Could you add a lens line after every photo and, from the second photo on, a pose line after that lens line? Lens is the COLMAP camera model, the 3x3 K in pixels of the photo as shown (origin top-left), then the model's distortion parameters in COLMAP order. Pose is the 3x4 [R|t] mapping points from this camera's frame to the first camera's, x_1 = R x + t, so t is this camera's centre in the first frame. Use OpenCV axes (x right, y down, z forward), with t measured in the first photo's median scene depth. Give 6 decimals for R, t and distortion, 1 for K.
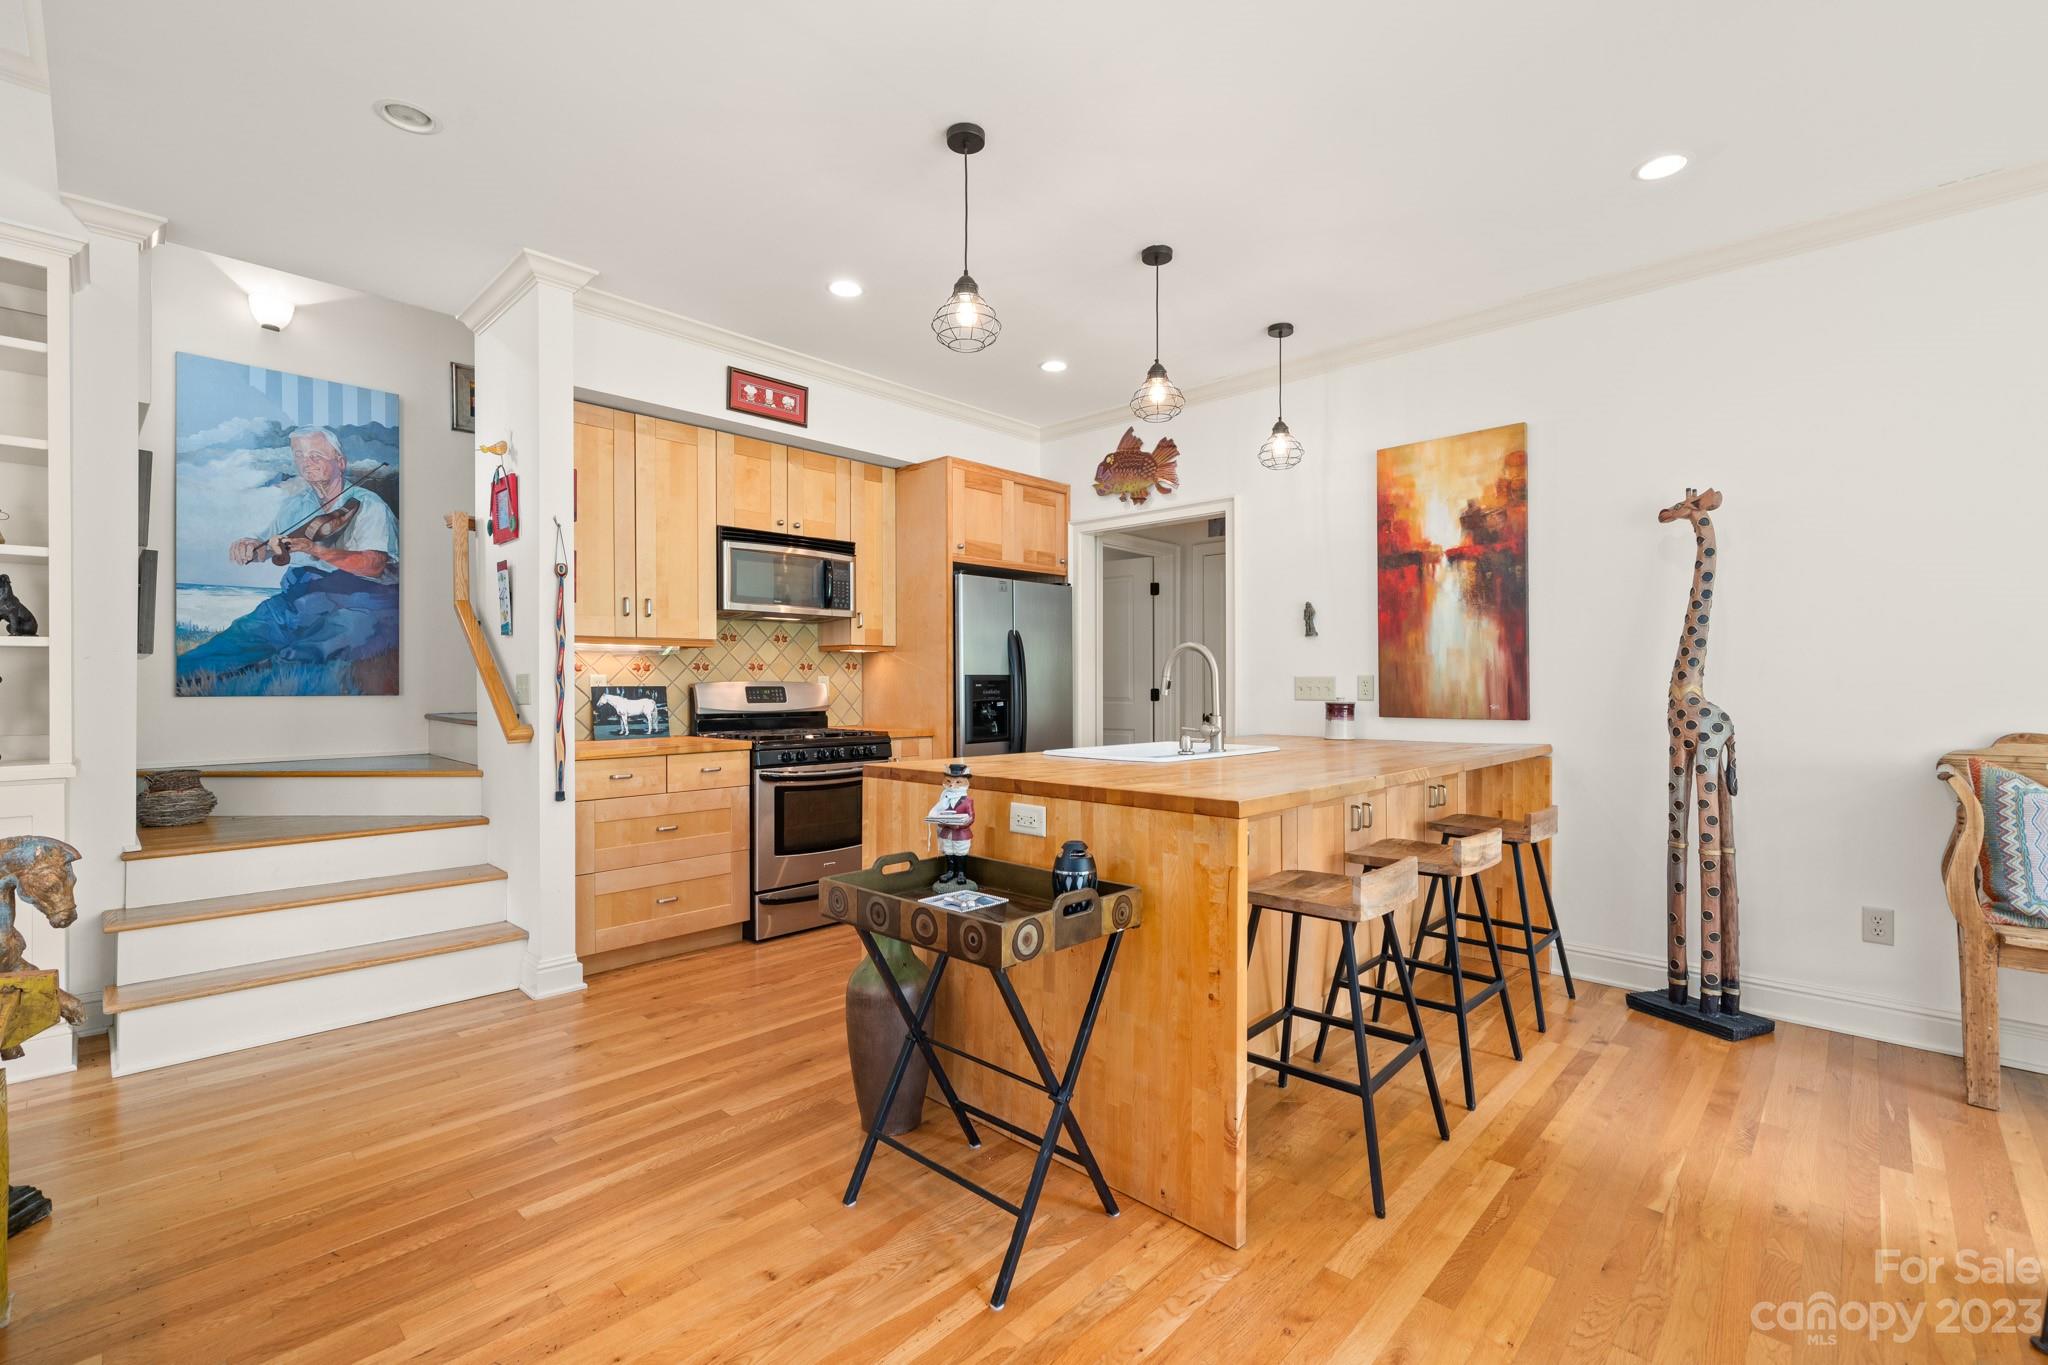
lens RADIAL K [[883.4, 0, 1028.1], [0, 883.4, 688.2], [0, 0, 1]] dist [0.000229, 0.000026]
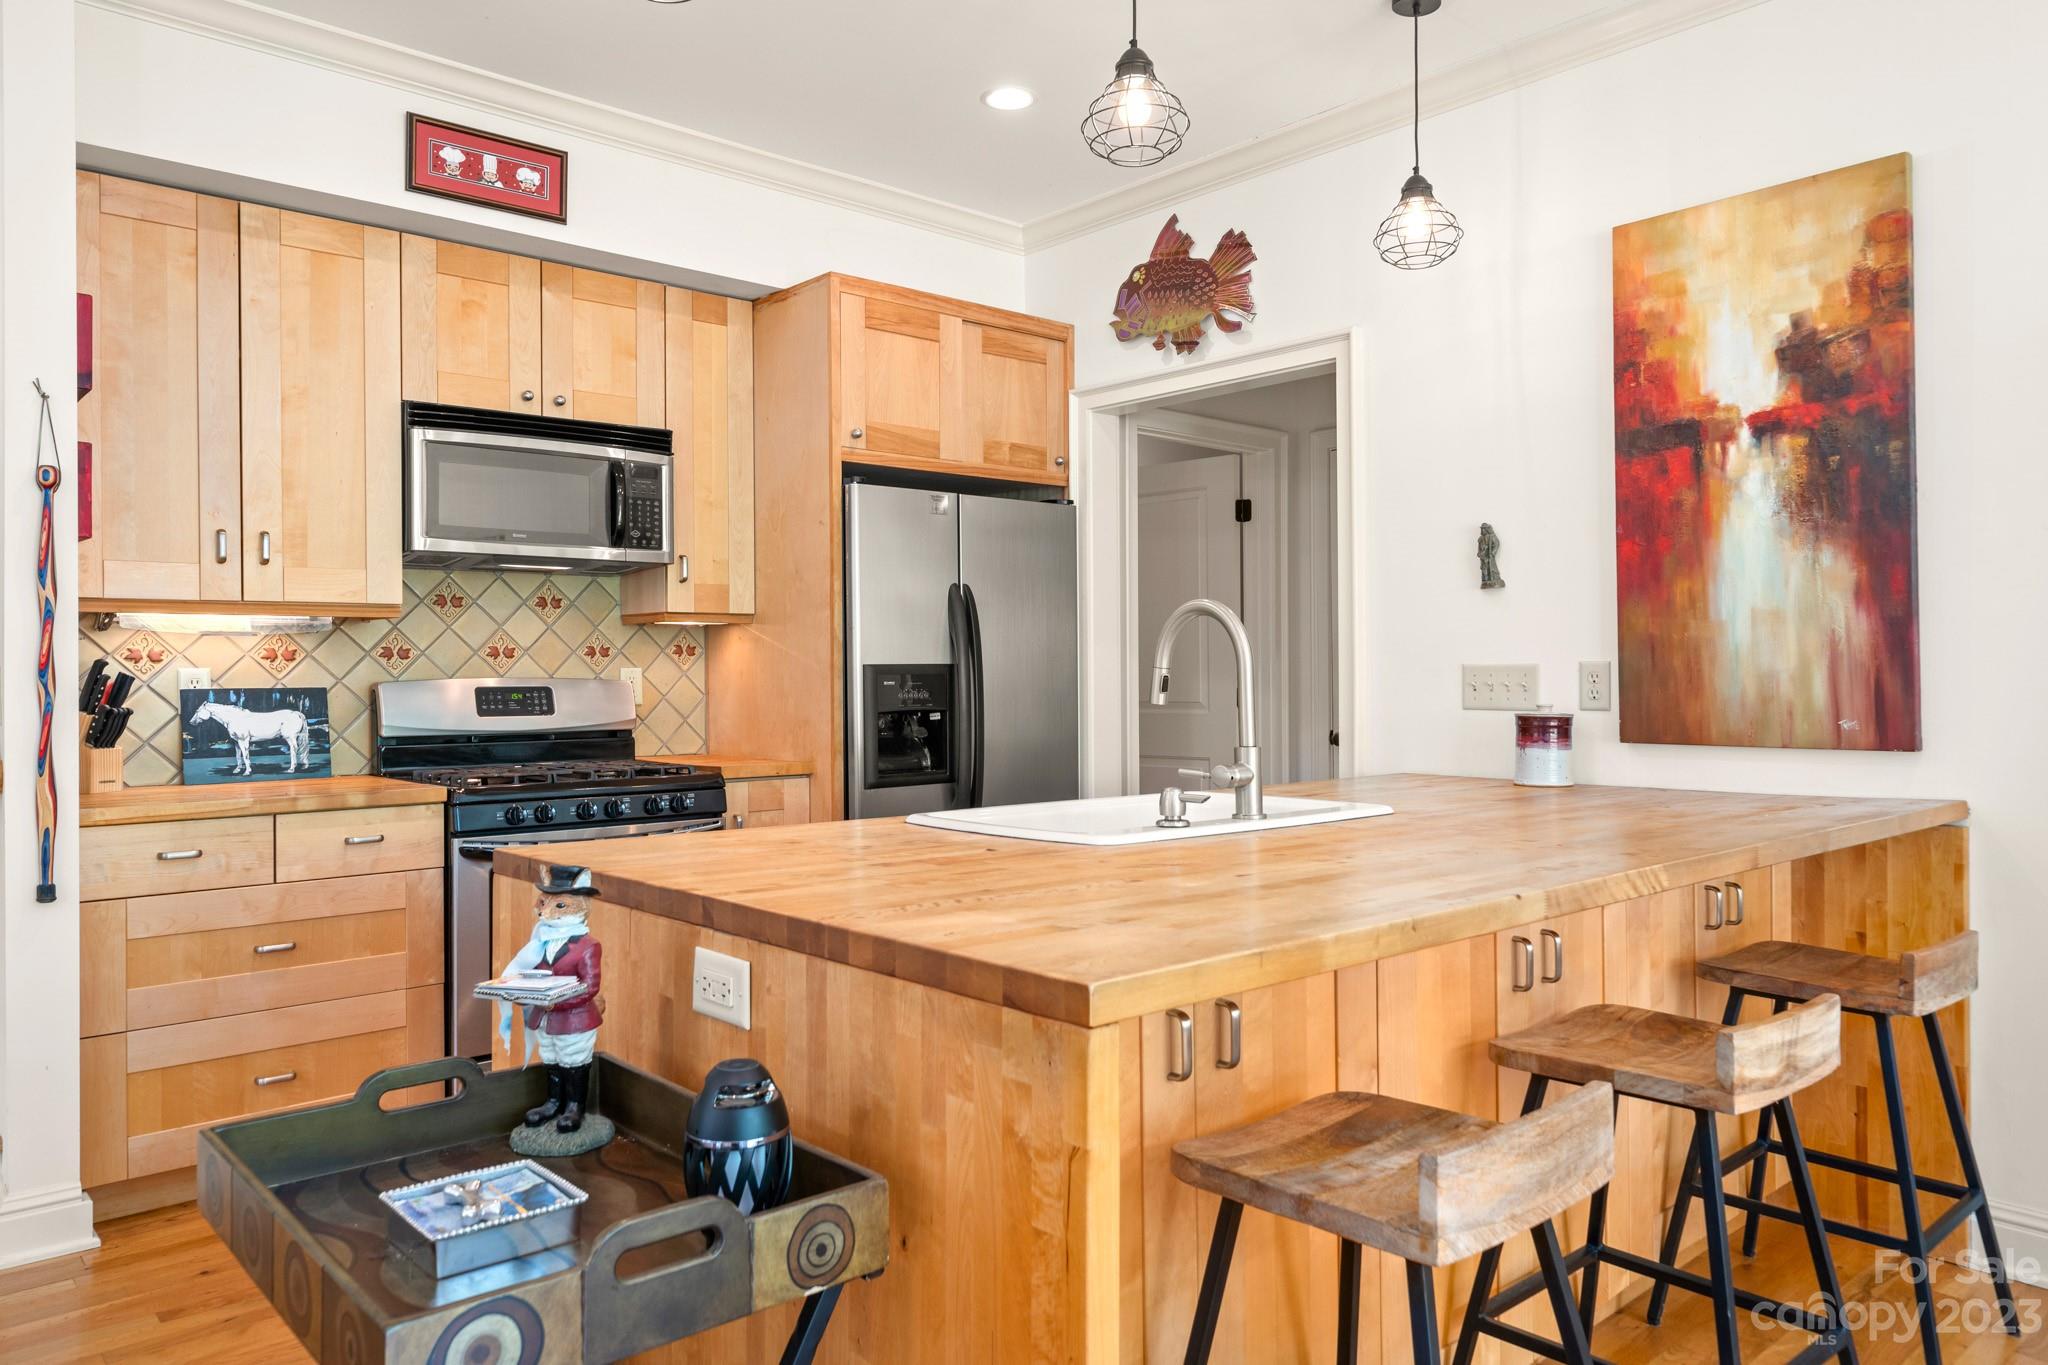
lens RADIAL K [[1380.7, 0, 1024.4], [0, 1380.7, 672.9], [0, 0, 1]] dist [0.003044, -0.002655]
pose [[0.996643, -0.004648, -0.081732, 0.121705], [0.004066, 0.999965, -0.007292, -0.004003], [0.081763, 0.006935, 0.996628, 0.174264]]
